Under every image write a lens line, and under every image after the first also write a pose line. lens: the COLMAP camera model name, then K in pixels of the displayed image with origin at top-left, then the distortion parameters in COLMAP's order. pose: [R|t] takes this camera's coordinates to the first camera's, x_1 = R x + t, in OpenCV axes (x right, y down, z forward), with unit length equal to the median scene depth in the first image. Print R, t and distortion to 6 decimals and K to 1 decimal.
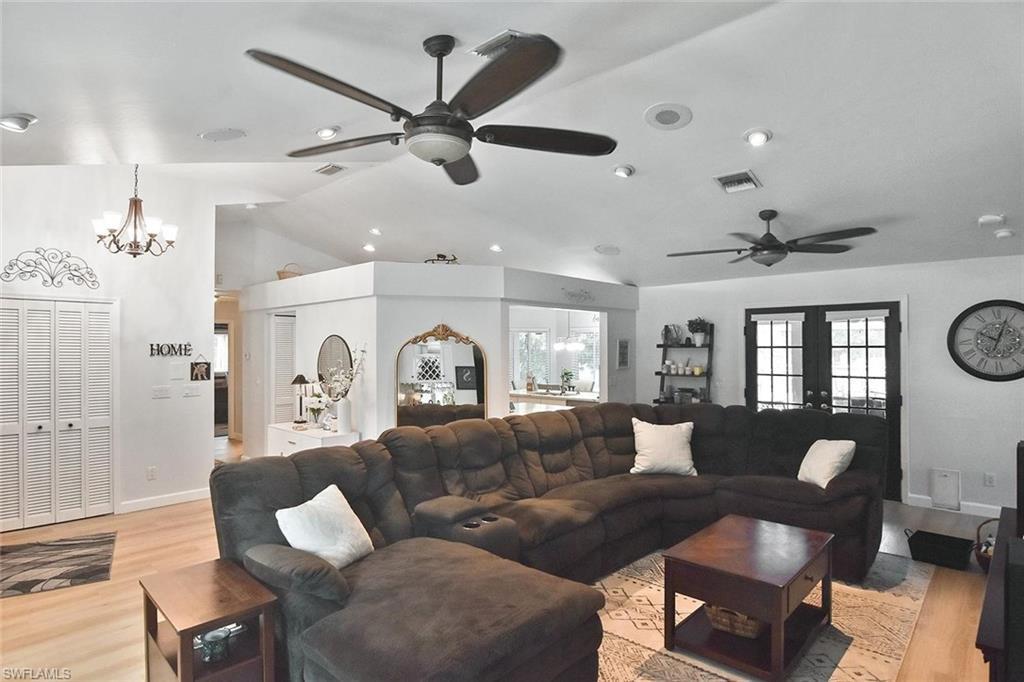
lens RADIAL K [[563.3, 0, 509.4], [0, 563.3, 342.5], [0, 0, 1]] dist [-0.003501, -0.000958]
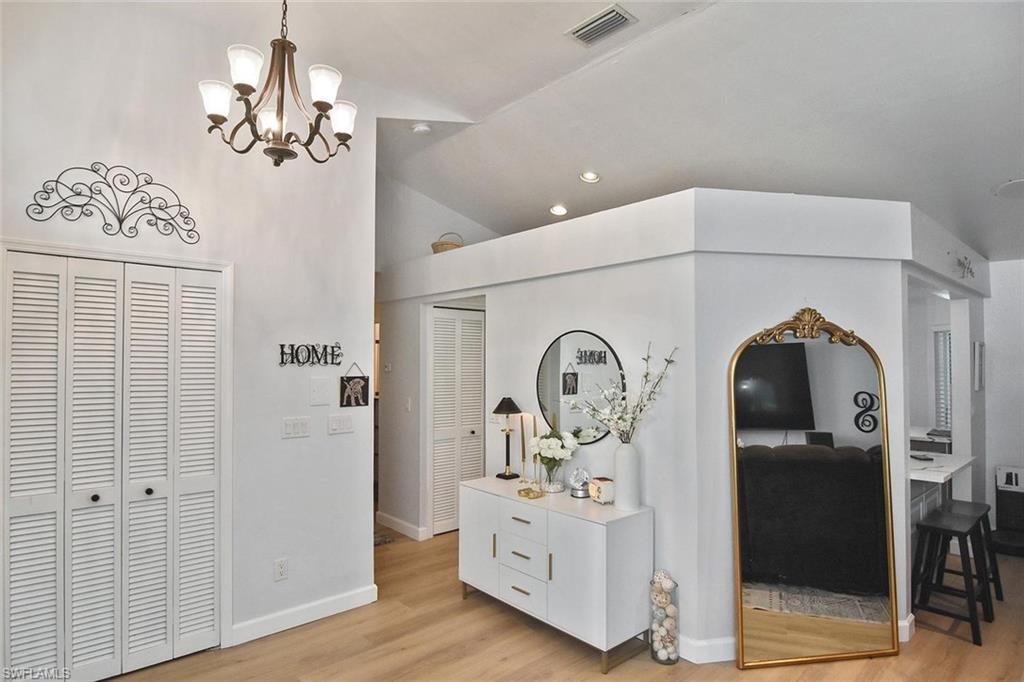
lens RADIAL K [[582.4, 0, 516.1], [0, 582.4, 348.2], [0, 0, 1]] dist [0.007178, 0.001189]
pose [[0.996403, 0.001577, -0.084732, -0.345083], [-0.002580, 0.999928, -0.011737, 0.013043], [0.084708, 0.011913, 0.996335, 0.422424]]
